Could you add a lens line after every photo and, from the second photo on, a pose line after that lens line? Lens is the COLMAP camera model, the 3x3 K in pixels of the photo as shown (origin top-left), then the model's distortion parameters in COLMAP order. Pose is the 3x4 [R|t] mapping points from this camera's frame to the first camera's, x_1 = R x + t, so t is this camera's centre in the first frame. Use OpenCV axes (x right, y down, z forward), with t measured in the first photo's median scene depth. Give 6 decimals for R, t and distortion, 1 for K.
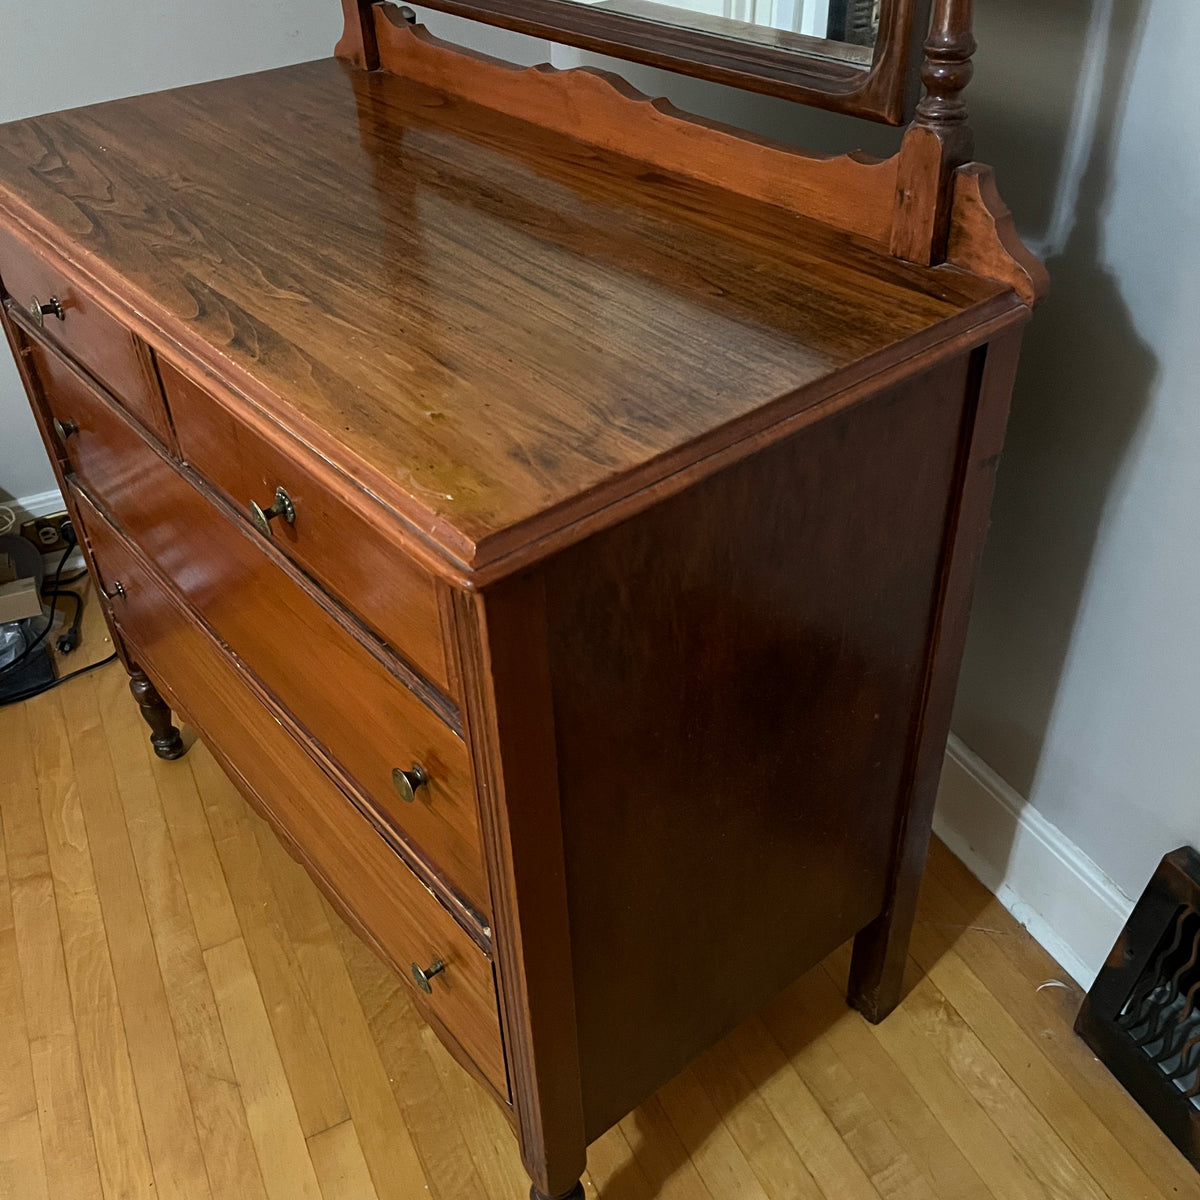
lens RADIAL K [[1220.2, 0, 596.5], [0, 1220.2, 591.4], [0, 0, 1]] dist [0.027050, 0.000000]
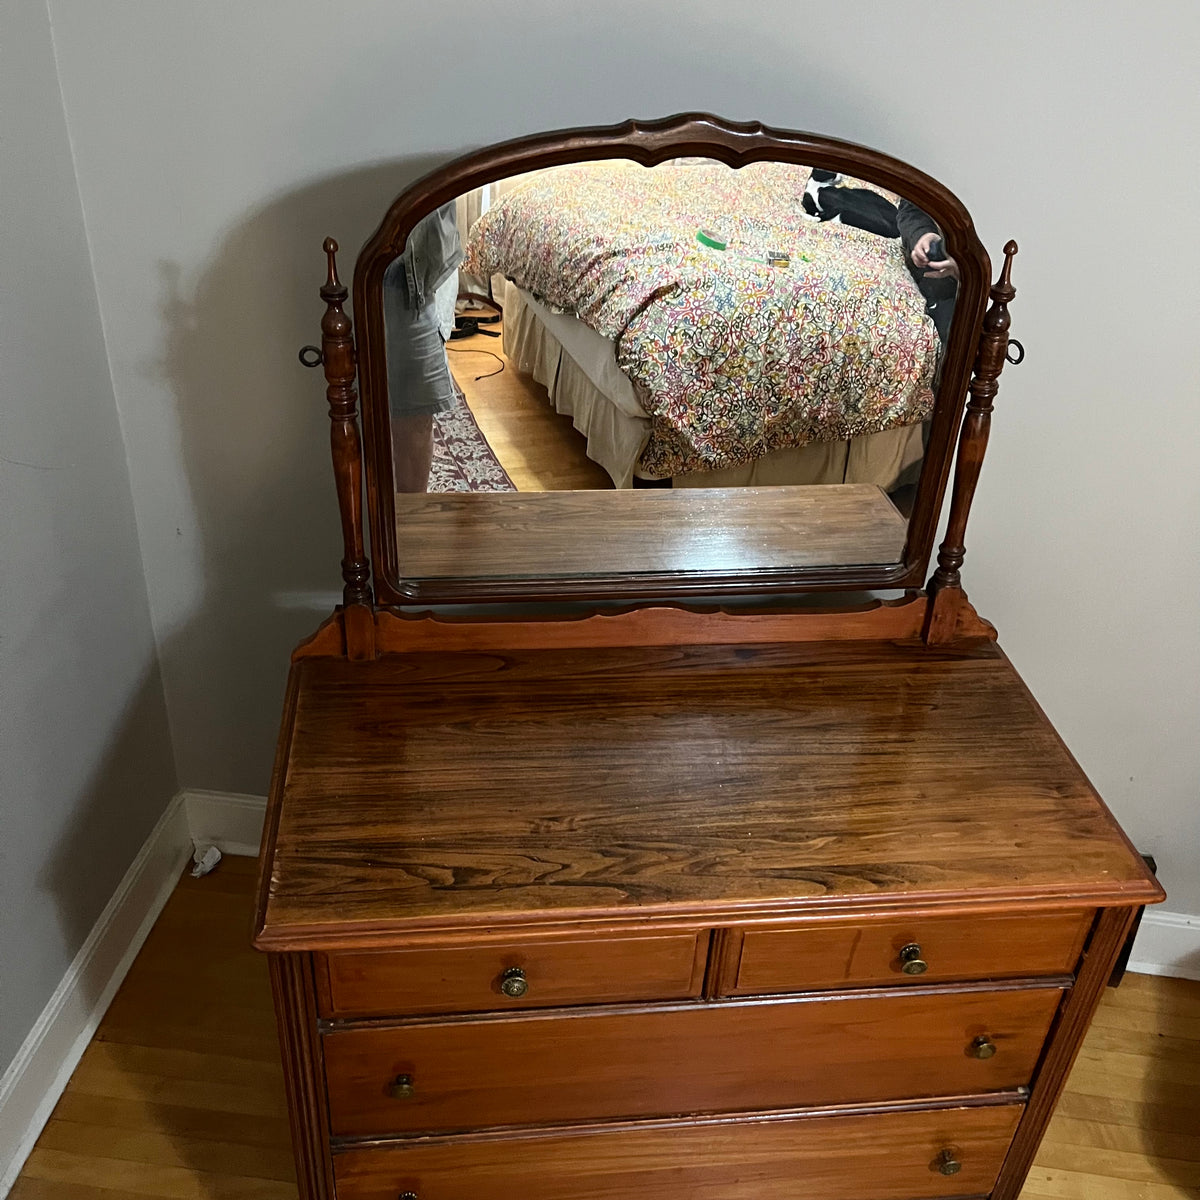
lens RADIAL K [[1220.2, 0, 603.7], [0, 1220.2, 582.4], [0, 0, 1]] dist [0.027050, 0.000000]
pose [[0.529567, -0.404081, 0.745840, -1.391802], [0.450759, 0.878889, 0.156112, -0.879626], [-0.718592, 0.253522, 0.647574, 0.117422]]
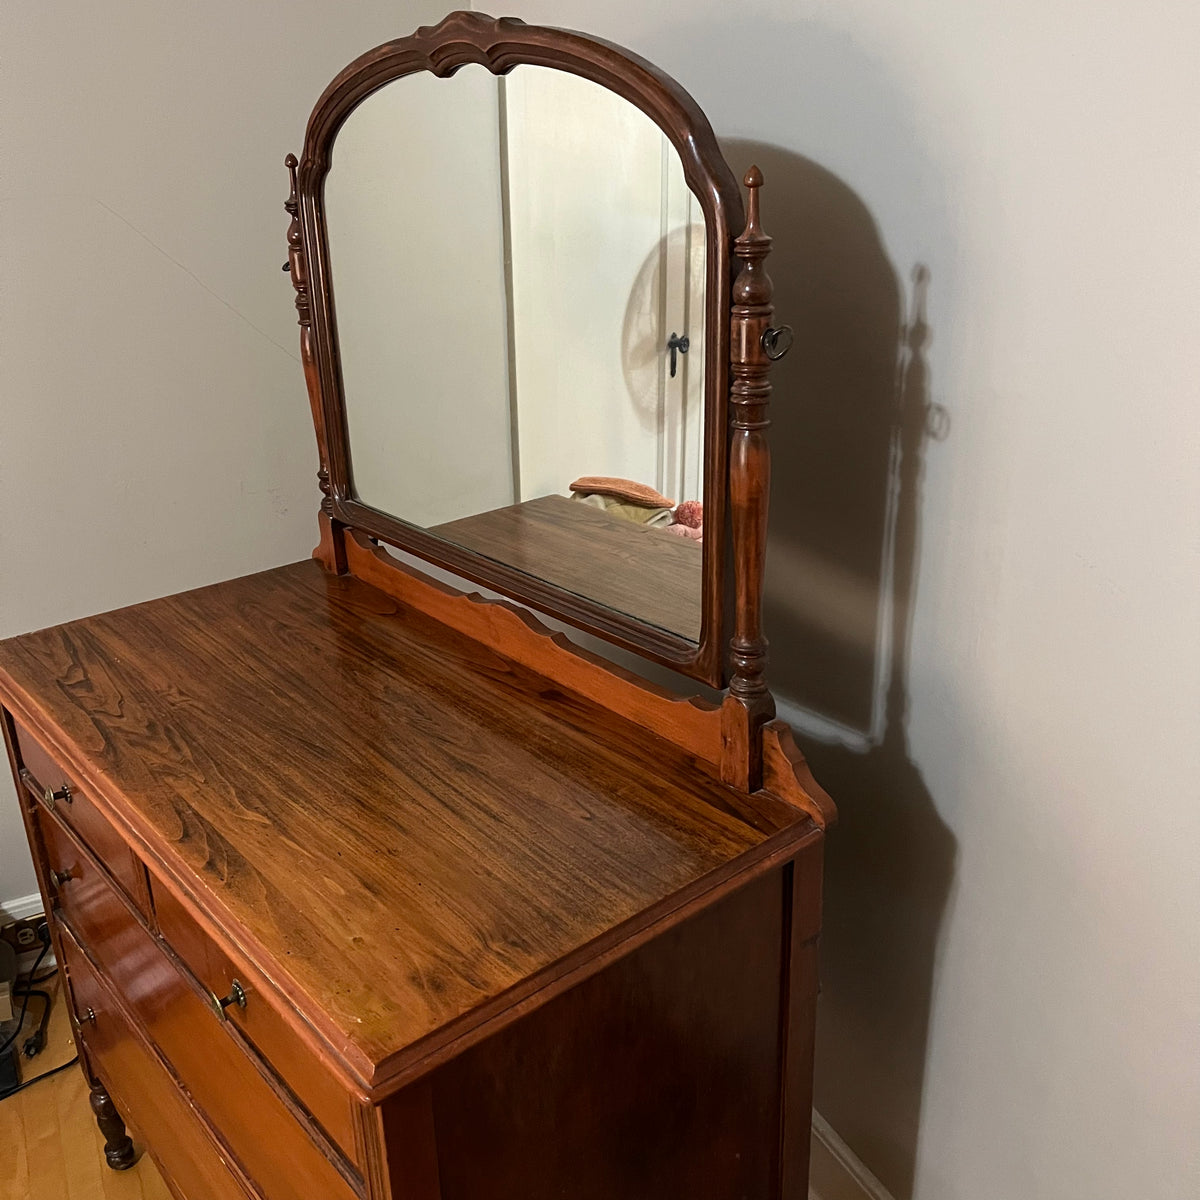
lens RADIAL K [[1220.2, 0, 603.0], [0, 1220.2, 599.9], [0, 0, 1]] dist [0.027050, 0.000000]
pose [[0.999763, -0.000291, 0.021765, 0.085388], [0.005705, 0.968458, -0.249110, -0.138473], [-0.021006, 0.249176, 0.968230, -0.304495]]
